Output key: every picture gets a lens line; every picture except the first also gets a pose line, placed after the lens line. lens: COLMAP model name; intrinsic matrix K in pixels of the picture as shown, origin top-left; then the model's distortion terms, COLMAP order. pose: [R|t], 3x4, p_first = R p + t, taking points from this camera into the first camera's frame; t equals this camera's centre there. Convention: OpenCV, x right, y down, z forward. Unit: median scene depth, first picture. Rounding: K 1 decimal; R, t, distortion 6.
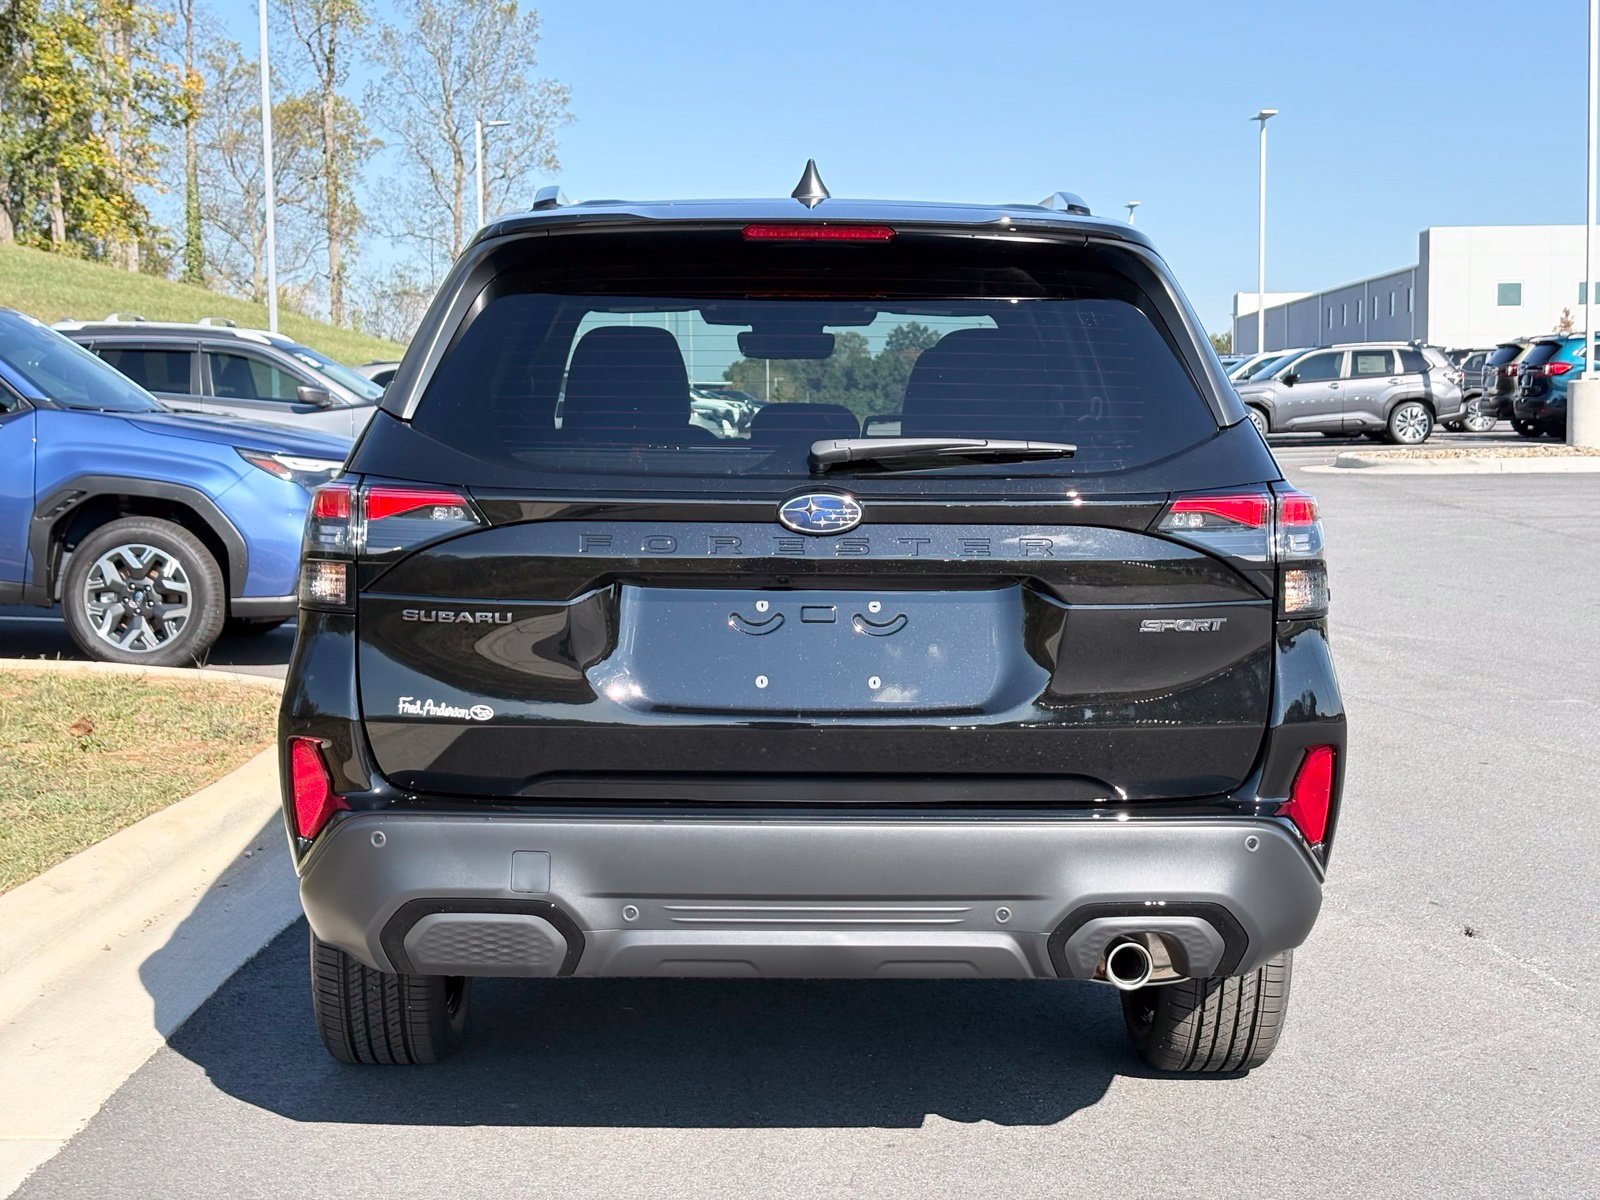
lens RADIAL K [[2450.5, 0, 793.4], [0, 2450.5, 604.4], [0, 0, 1]] dist [0.107639, -0.185596]
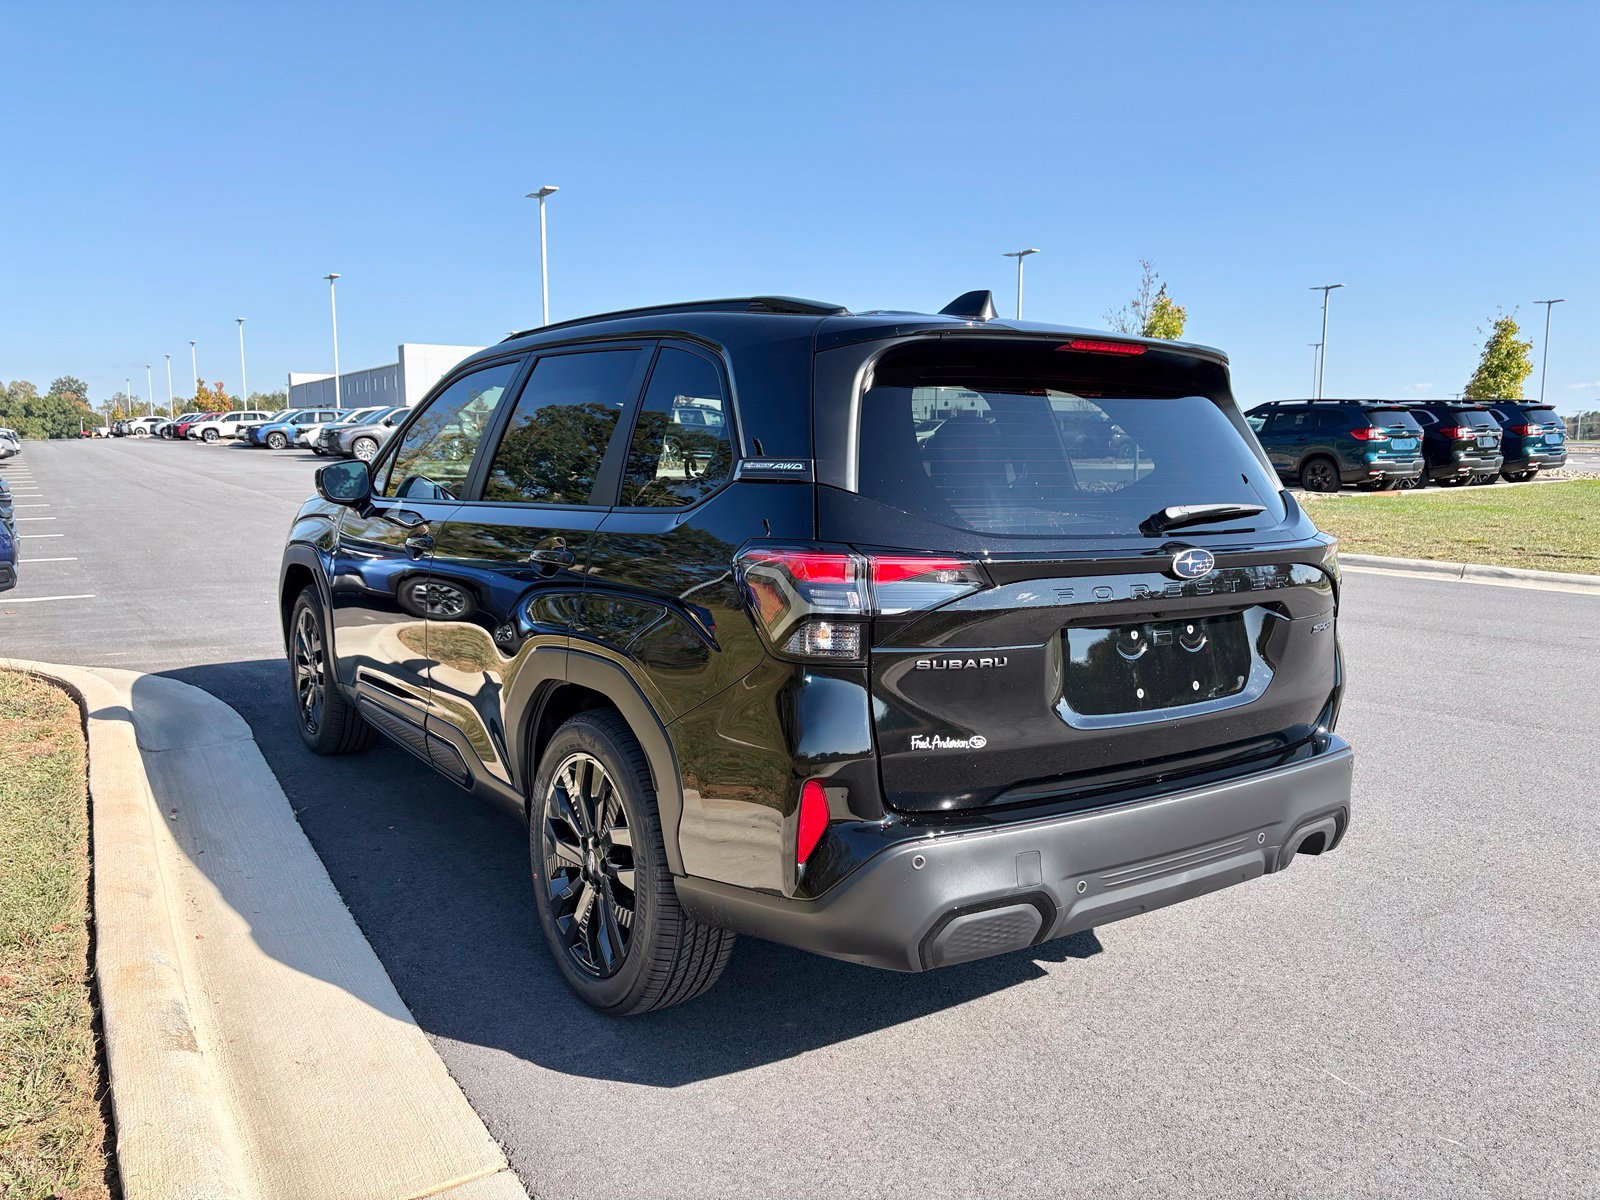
lens RADIAL K [[1216.6, 0, 802.8], [0, 1216.6, 606.1], [0, 0, 1]] dist [0.019092, 0.001189]
pose [[0.827853, -0.058818, 0.557853, -0.348969], [0.026010, 0.997443, 0.066568, -0.041863], [-0.560342, -0.040599, 0.827266, 0.378576]]
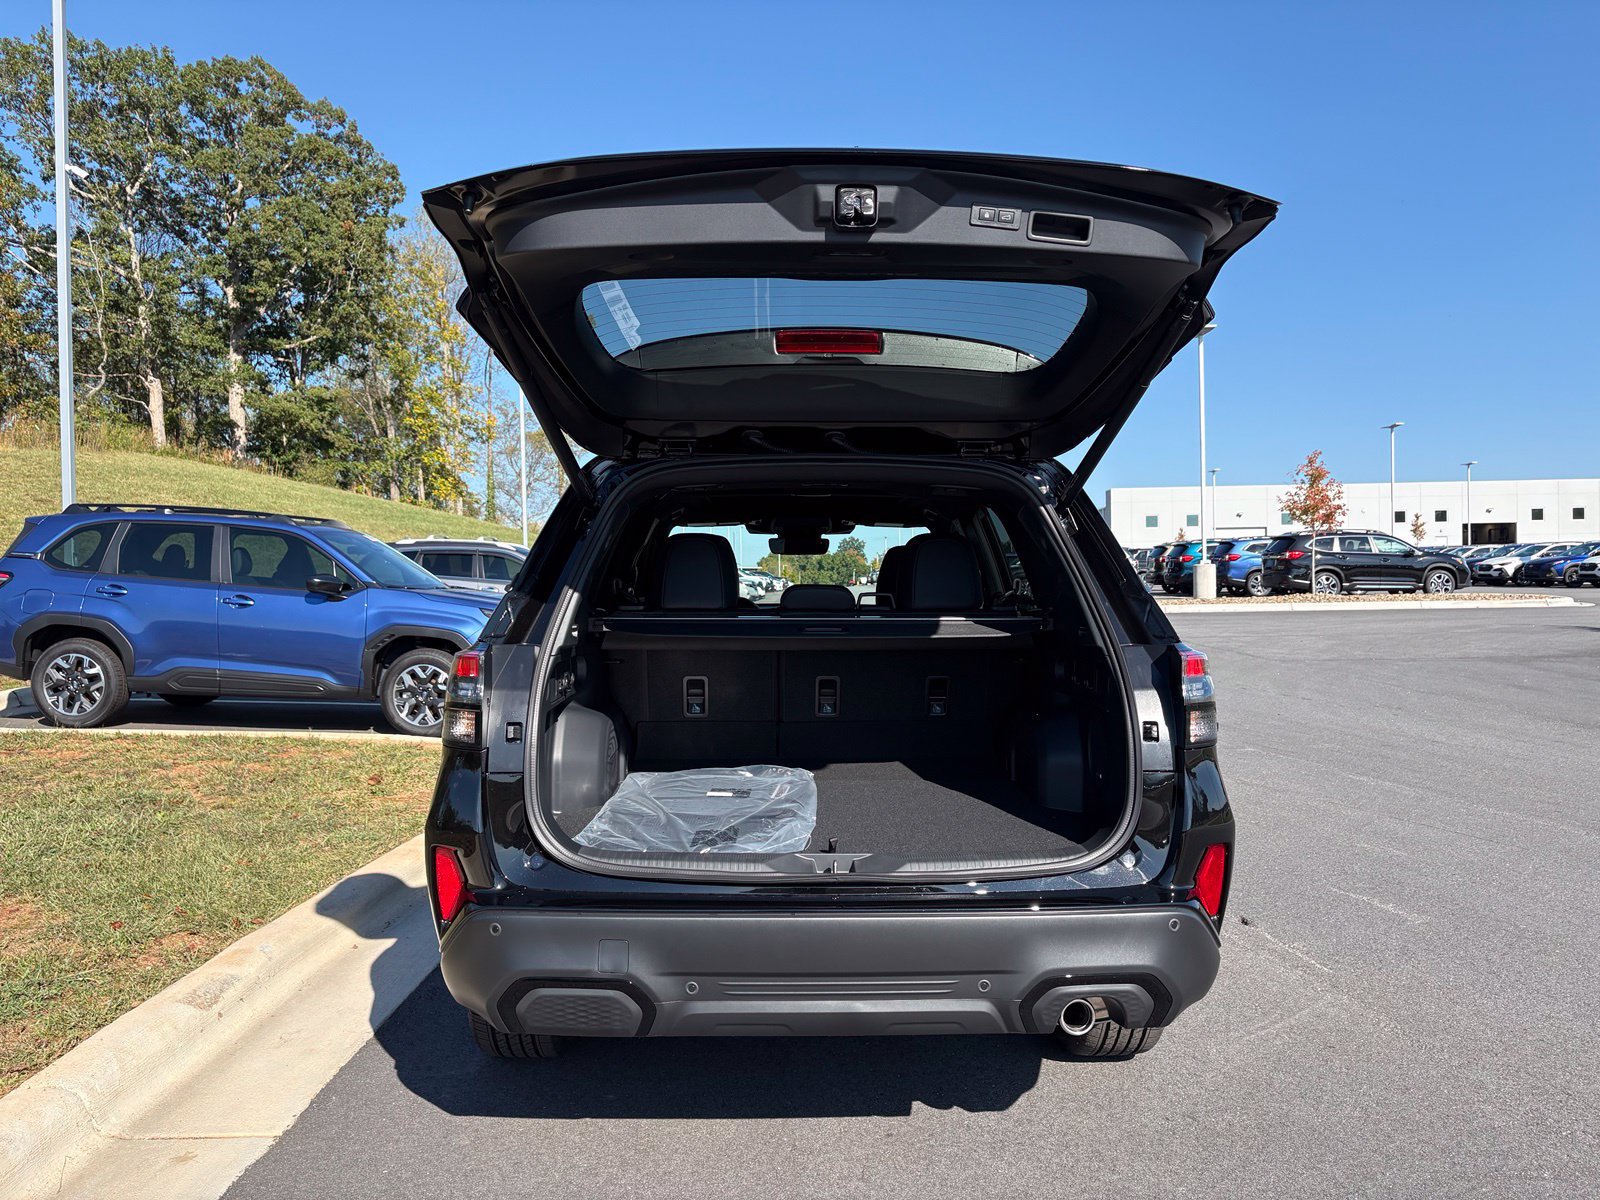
lens RADIAL K [[1216.6, 0, 802.8], [0, 1216.6, 606.1], [0, 0, 1]] dist [0.019092, 0.001189]
pose [[0.999929, -0.007880, 0.008890, -0.008537], [0.008384, 0.998273, -0.058150, -0.022933], [-0.008416, 0.058220, 0.998268, 0.236209]]
